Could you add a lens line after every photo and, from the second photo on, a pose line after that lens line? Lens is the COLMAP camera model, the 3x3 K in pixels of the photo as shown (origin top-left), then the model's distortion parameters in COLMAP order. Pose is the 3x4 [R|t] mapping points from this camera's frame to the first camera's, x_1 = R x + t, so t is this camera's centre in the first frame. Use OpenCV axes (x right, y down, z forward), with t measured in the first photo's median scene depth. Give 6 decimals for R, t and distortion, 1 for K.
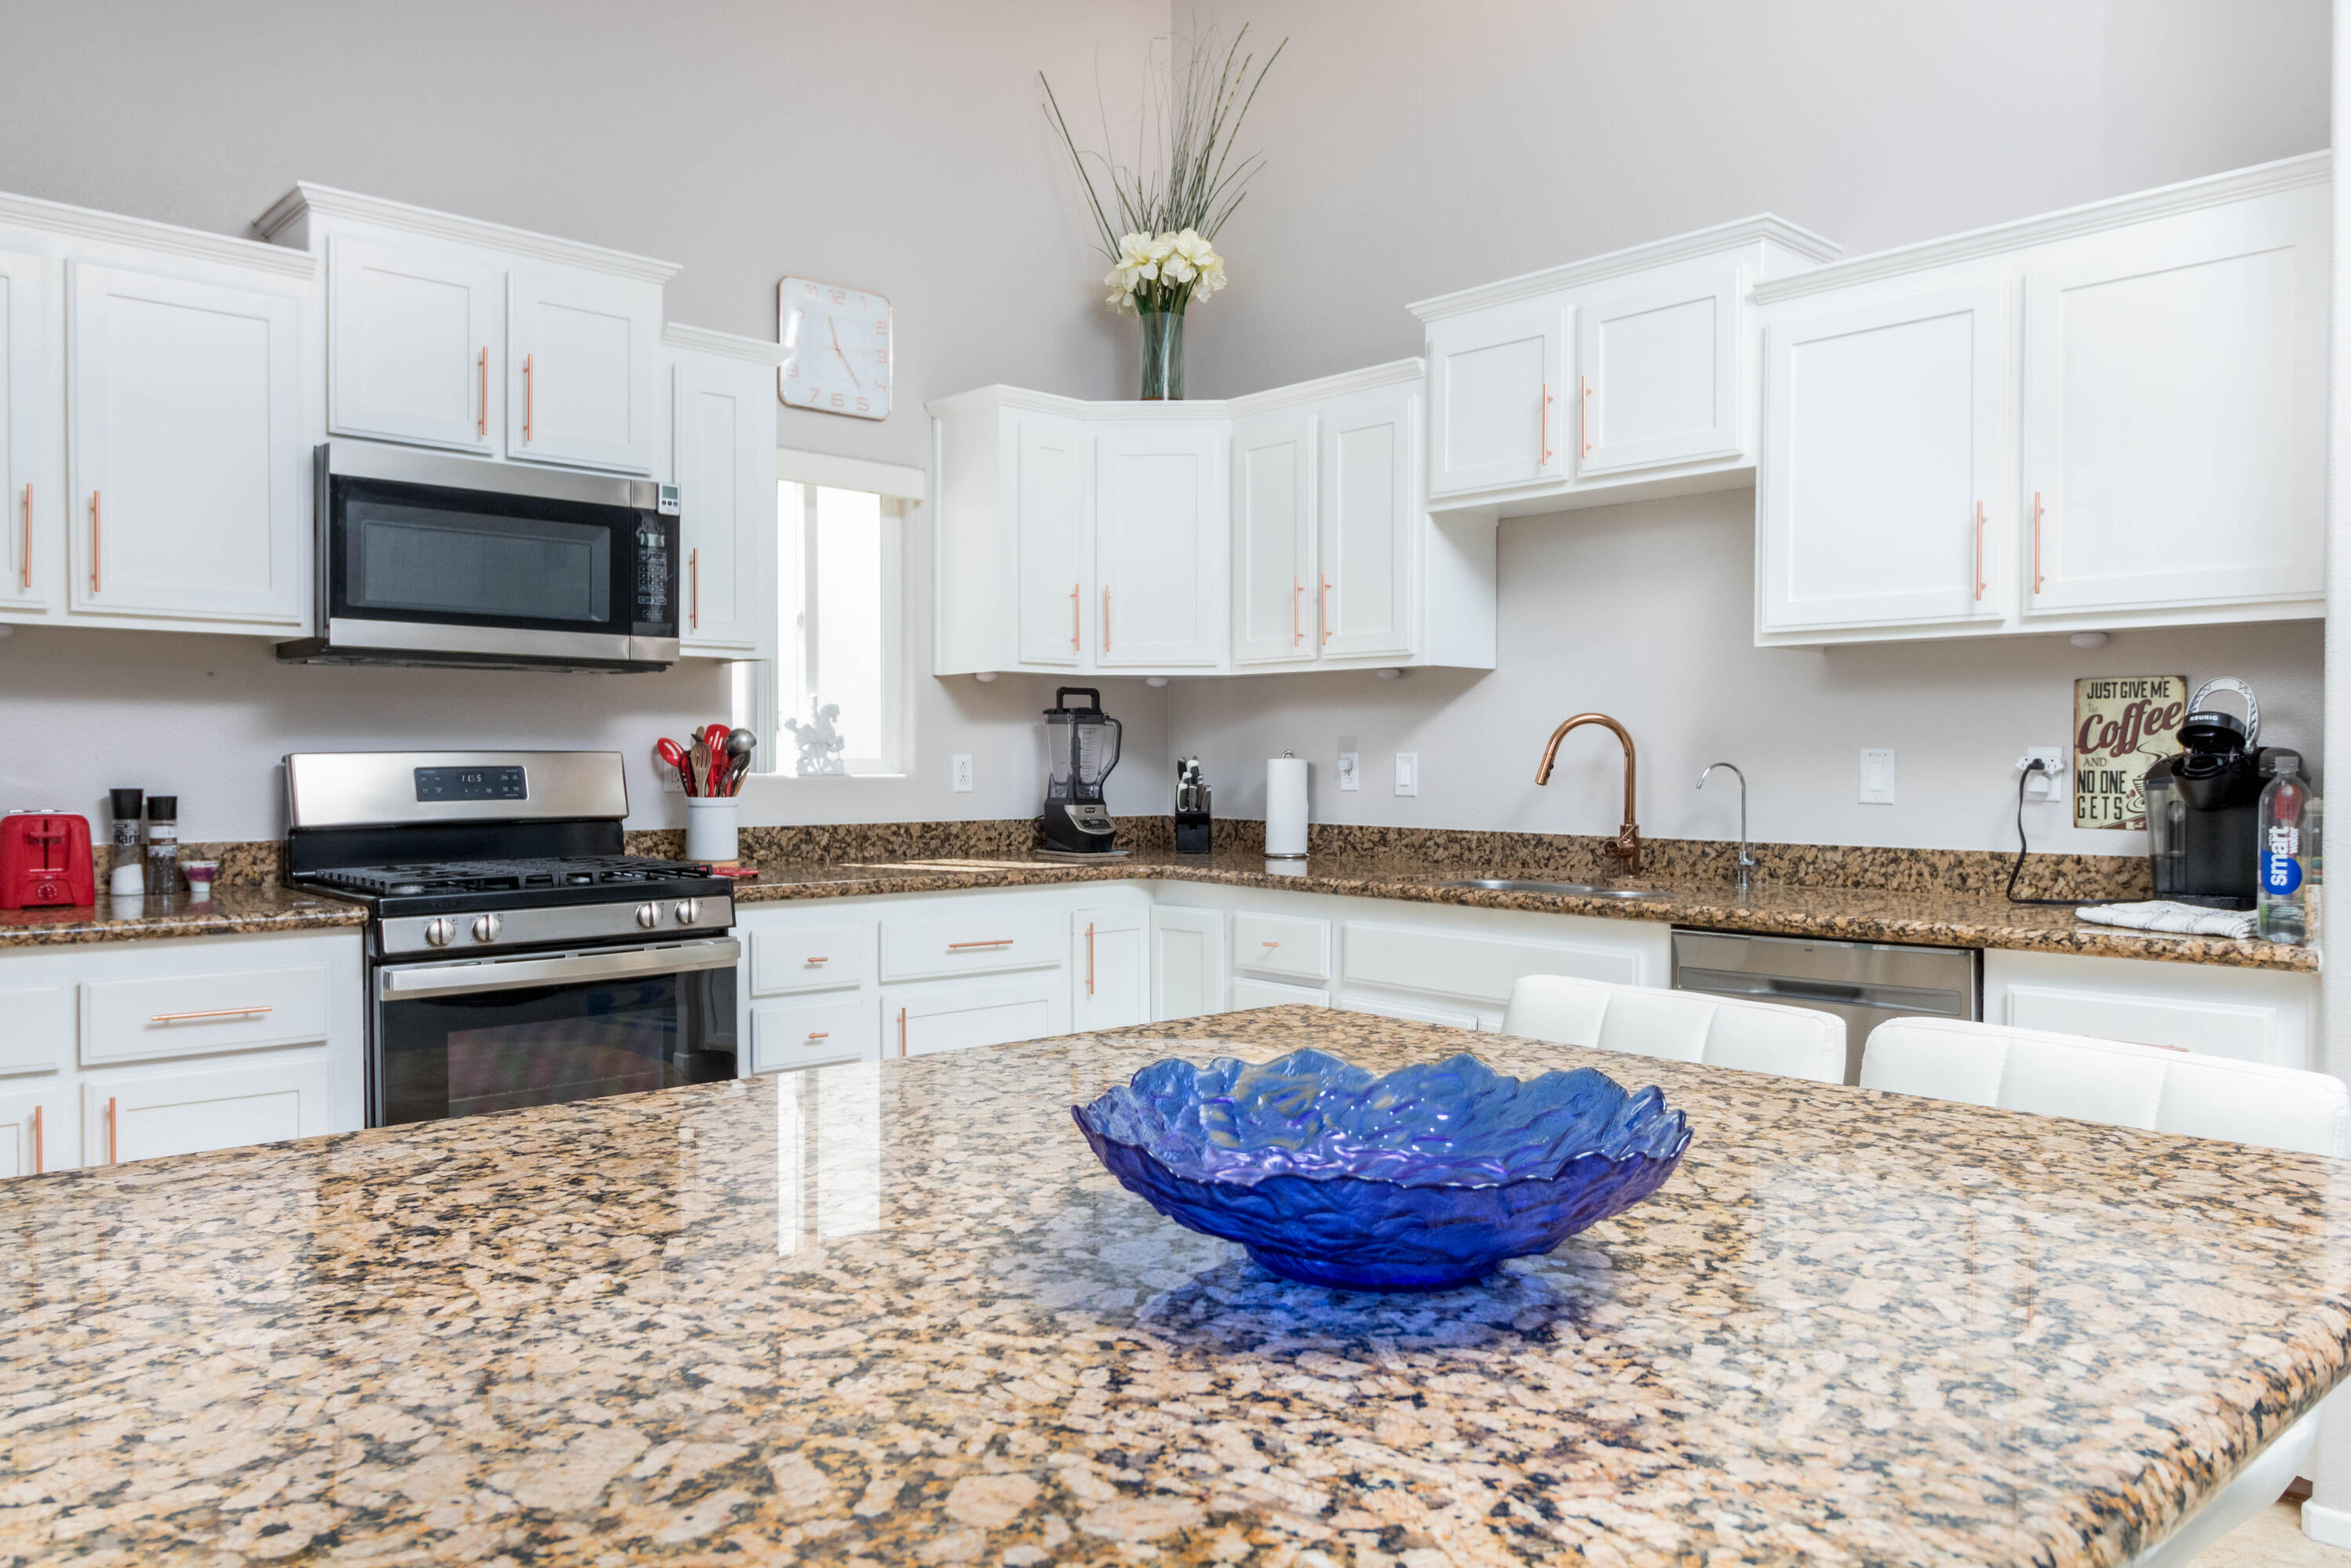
lens RADIAL K [[1671.4, 0, 1175.5], [0, 1671.4, 784.0], [0, 0, 1]] dist [0.001297, 0.000548]
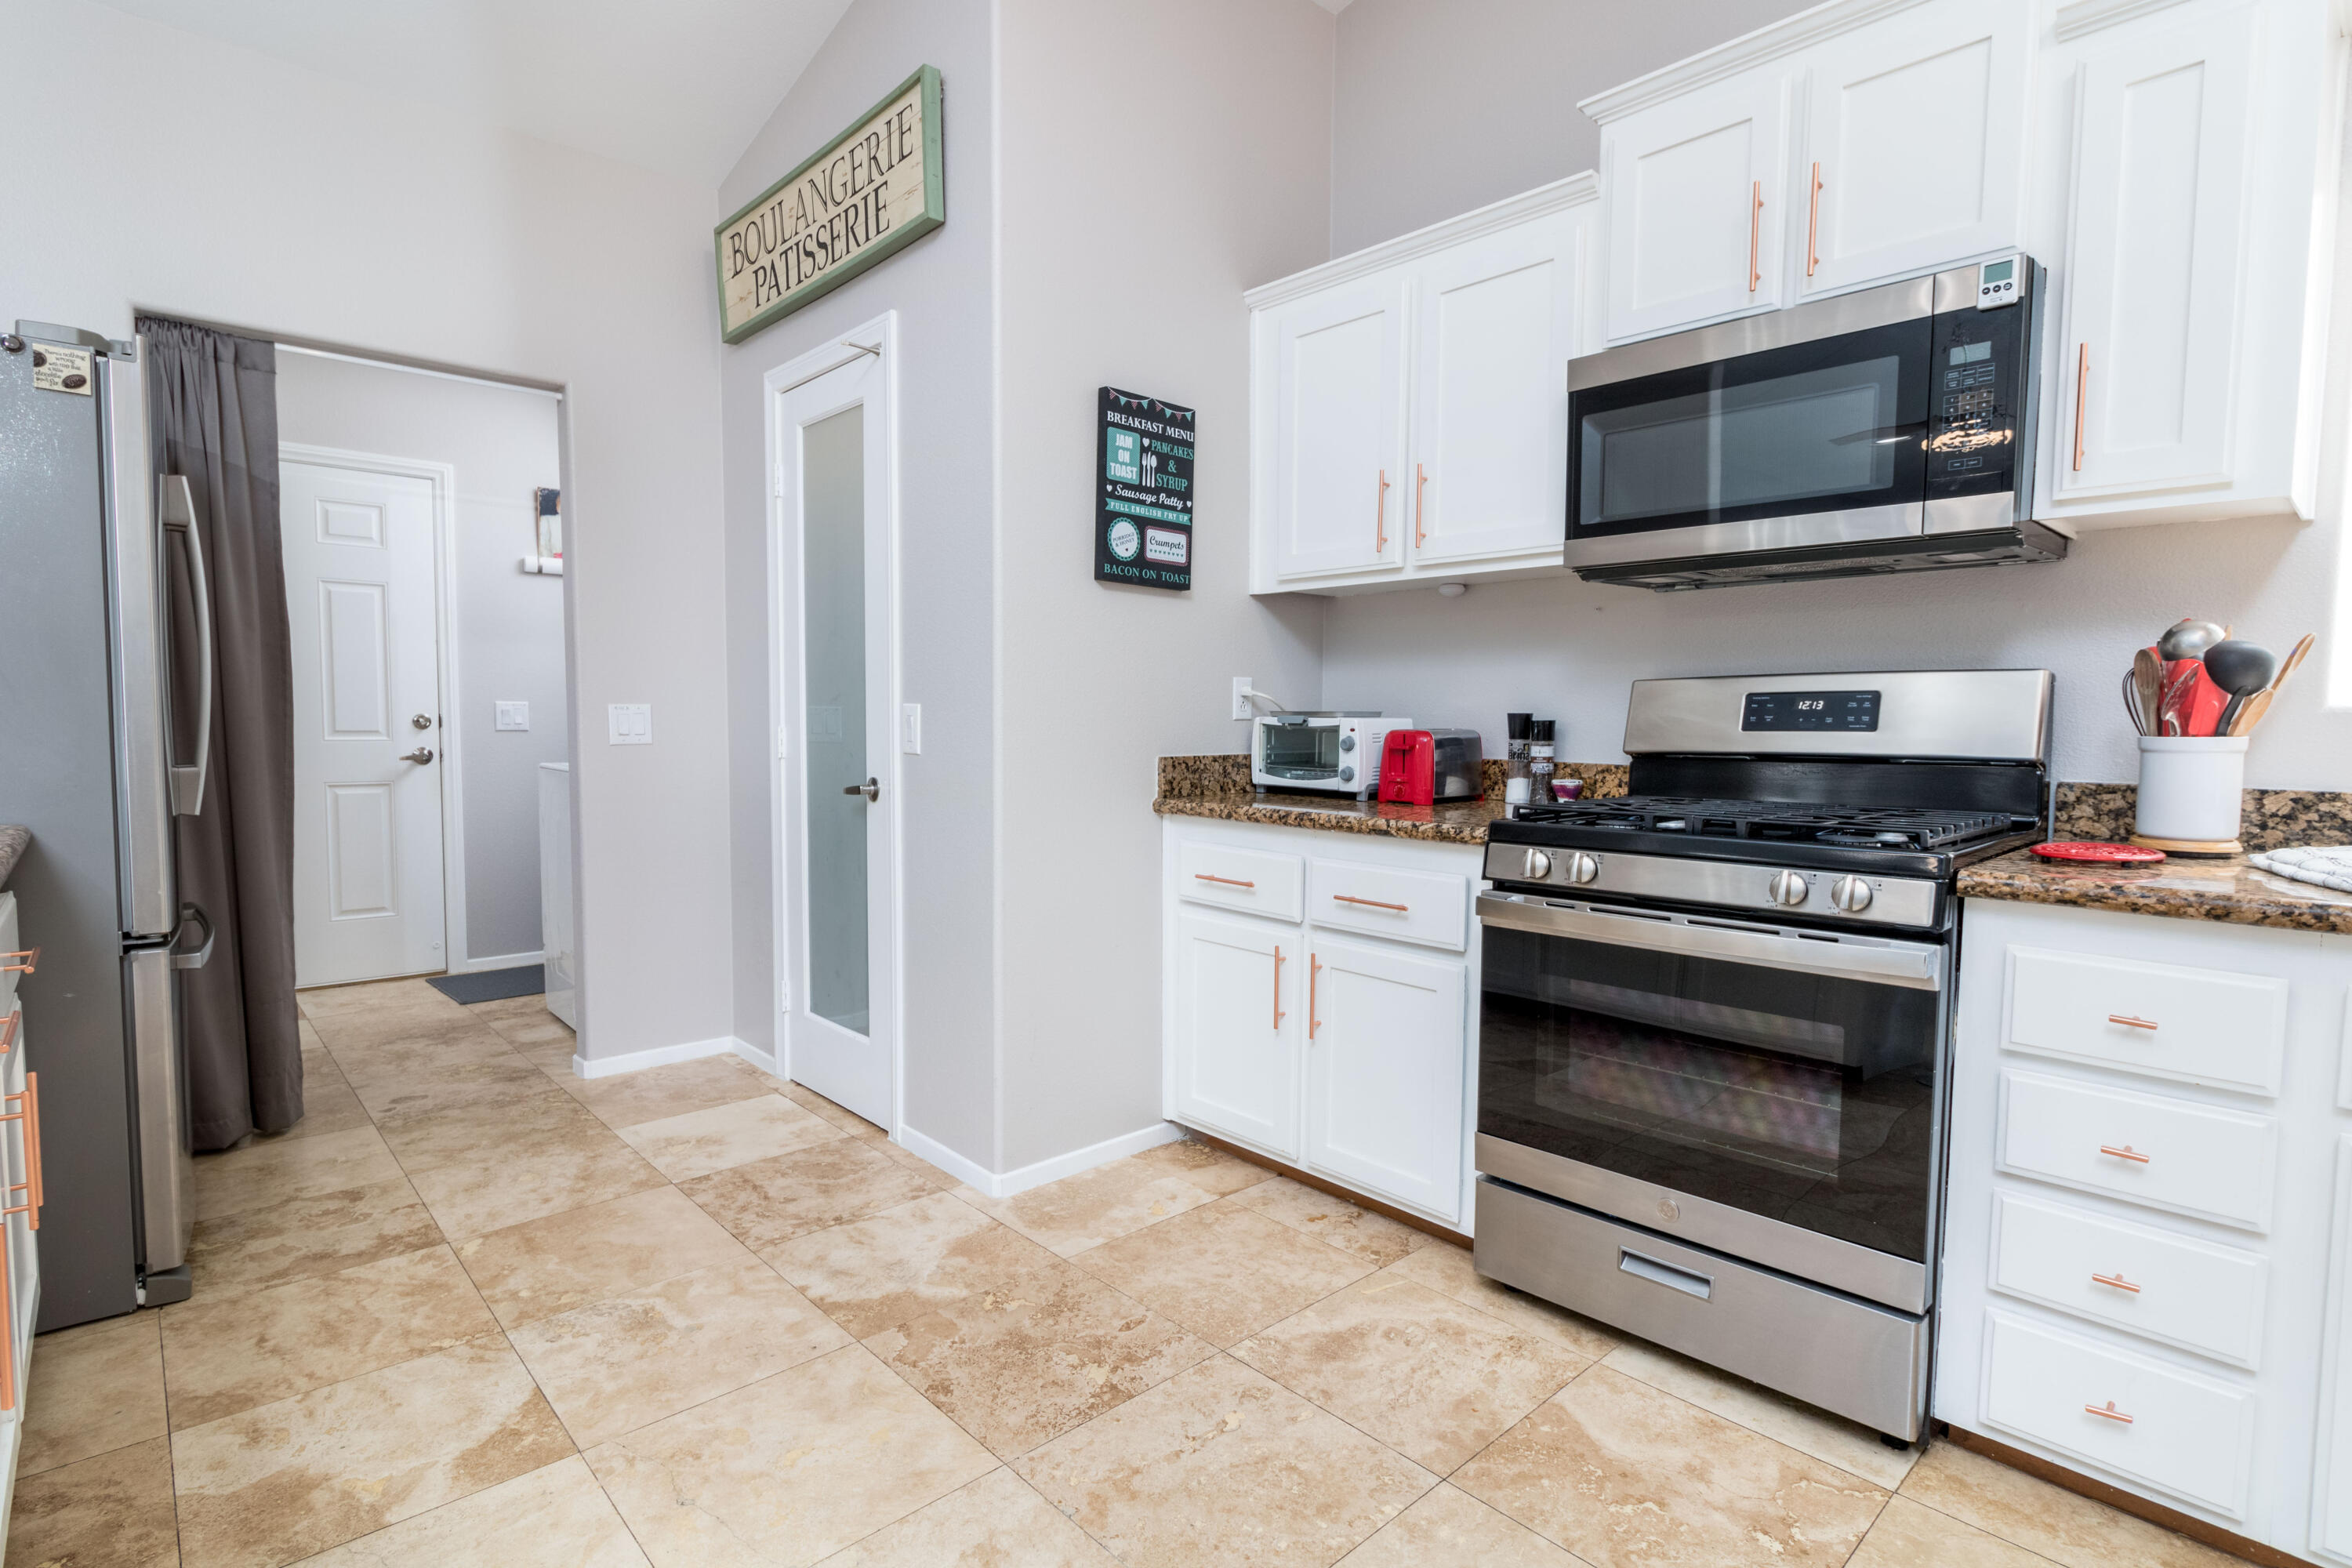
lens RADIAL K [[1146.8, 0, 1192.5], [0, 1146.8, 795.7], [0, 0, 1]] dist [-0.003099, 0.000786]
pose [[0.017320, 0.068348, -0.997511, 0.159513], [-0.021565, 0.997454, 0.067970, 0.009595], [0.999617, 0.020334, 0.018750, 0.671345]]
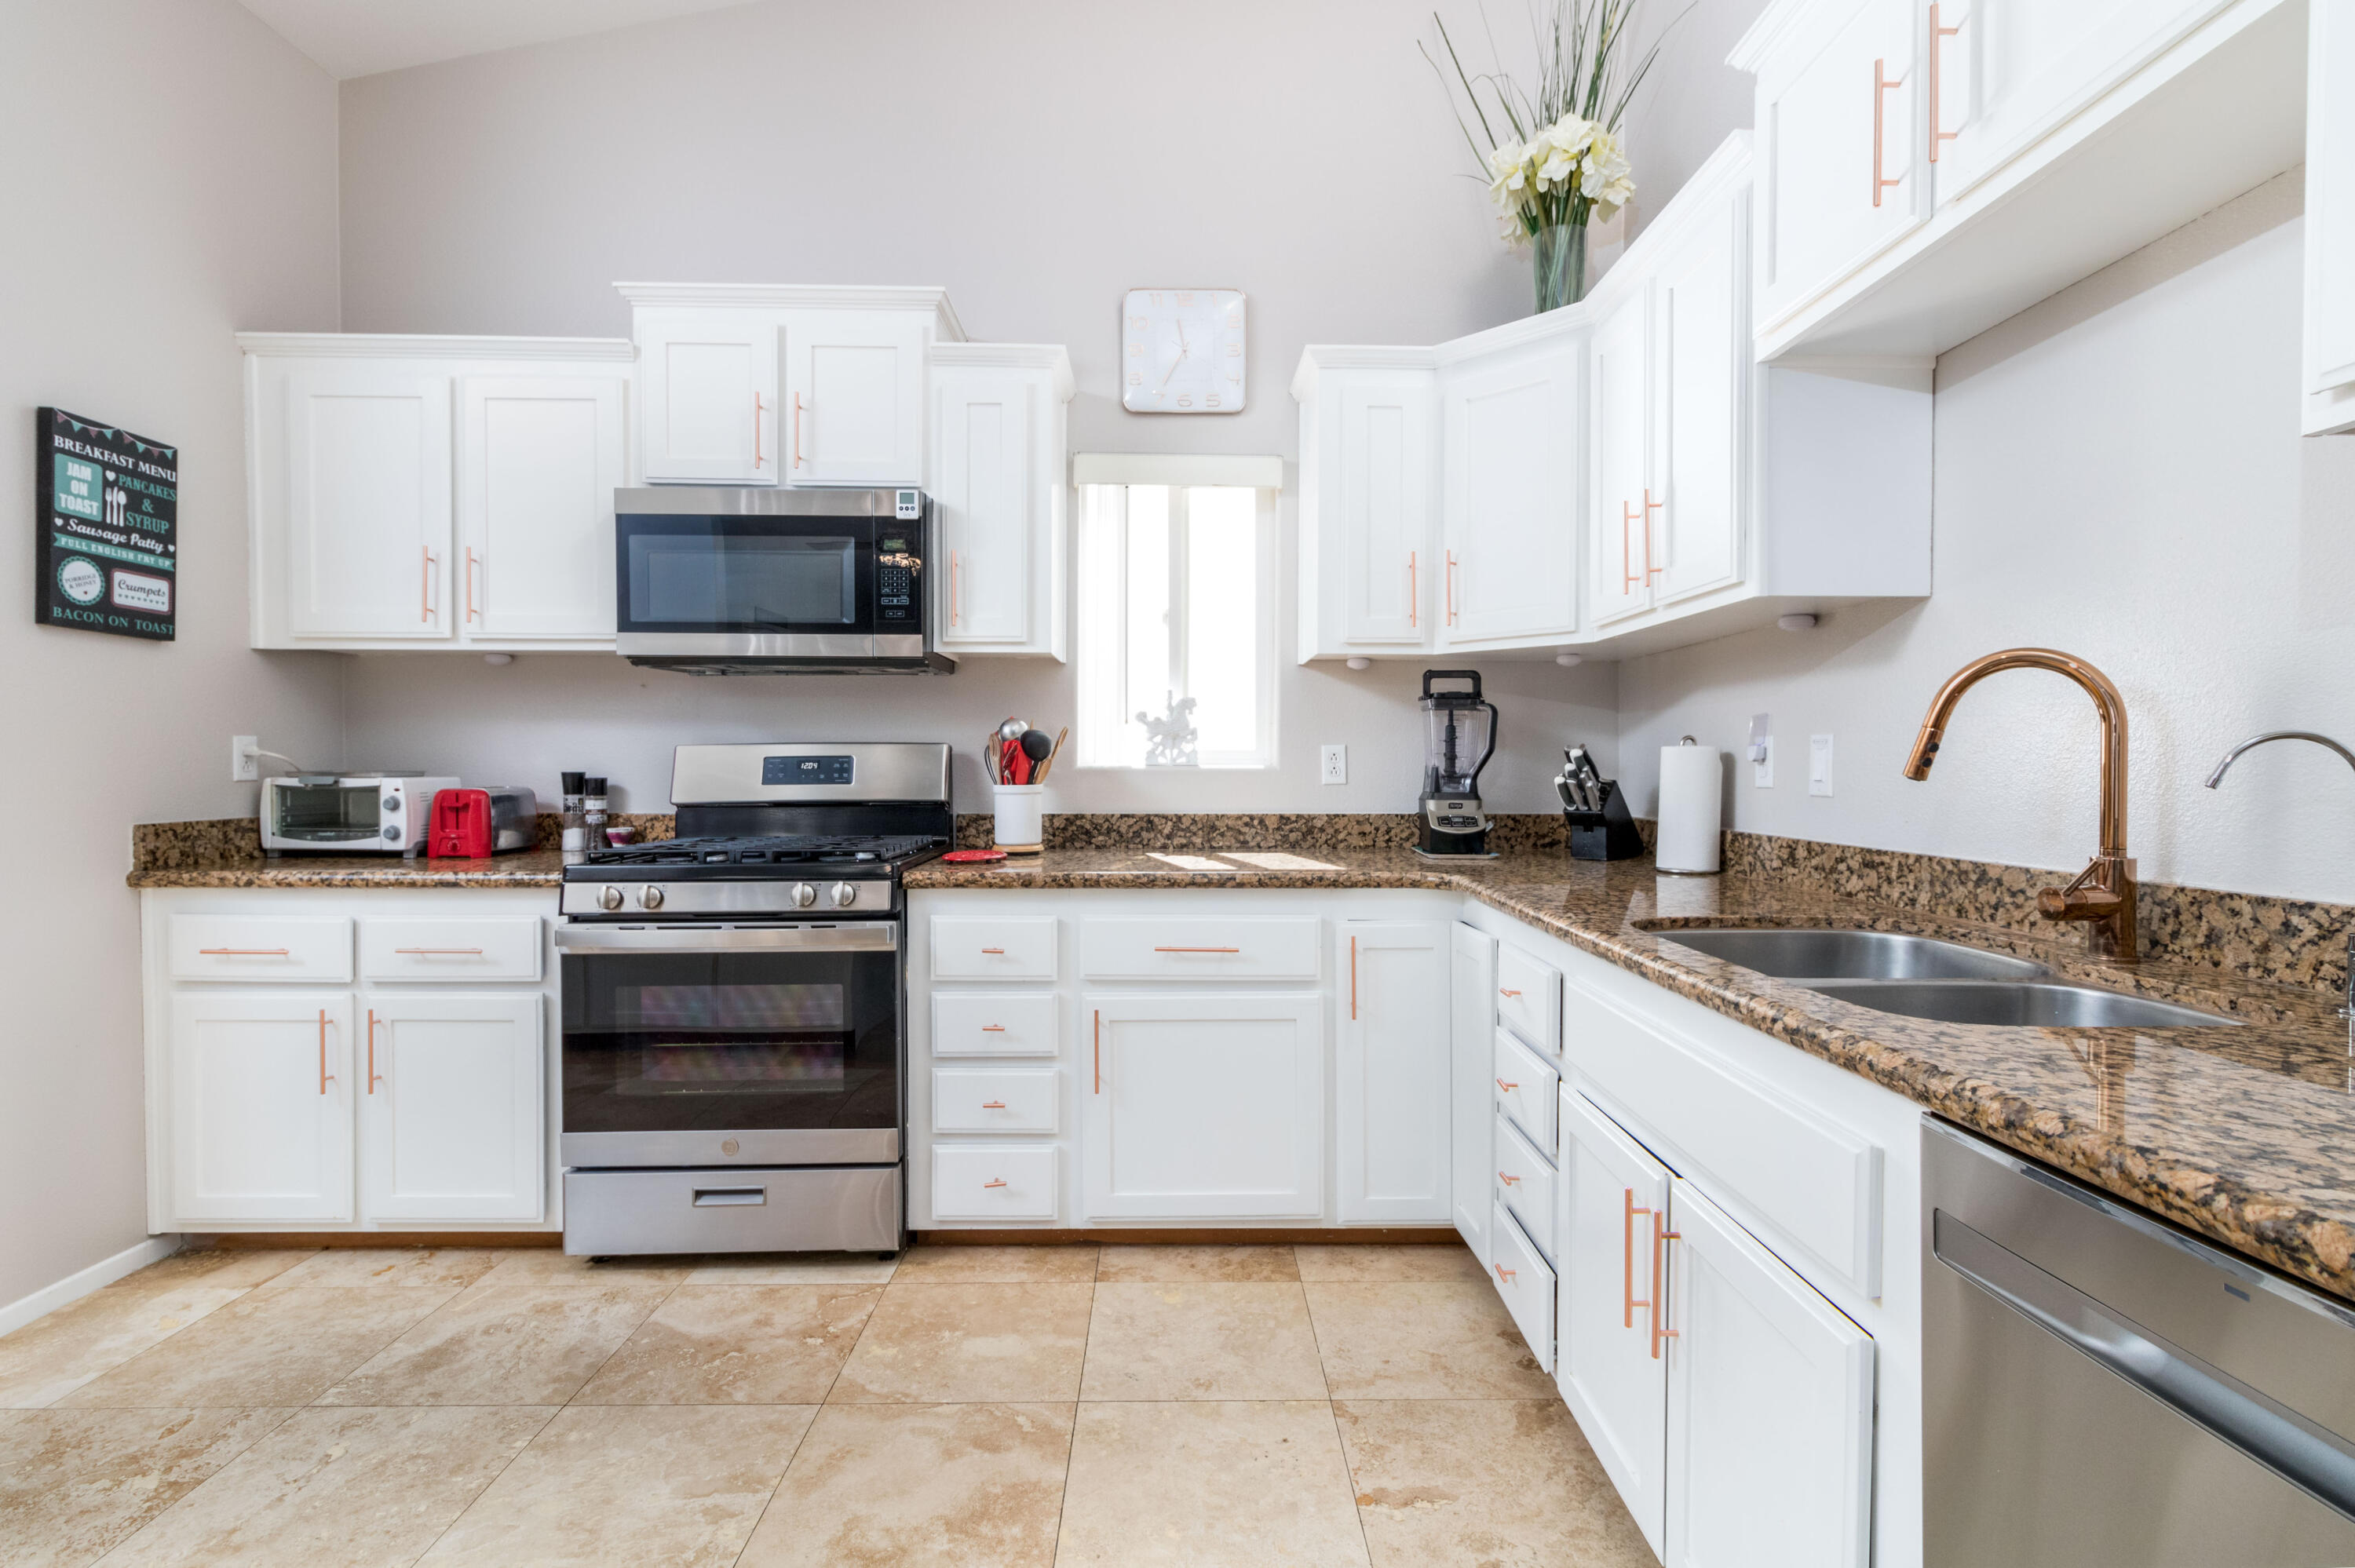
lens RADIAL K [[1126.7, 0, 1177.5], [0, 1126.7, 784.0], [0, 0, 1]] dist [-0.000746, 0.001034]
pose [[0.741892, 0.010522, -0.670437, 0.308149], [-0.009129, 0.999943, 0.005591, 0.002498], [0.670457, 0.001972, 0.741946, 0.578988]]
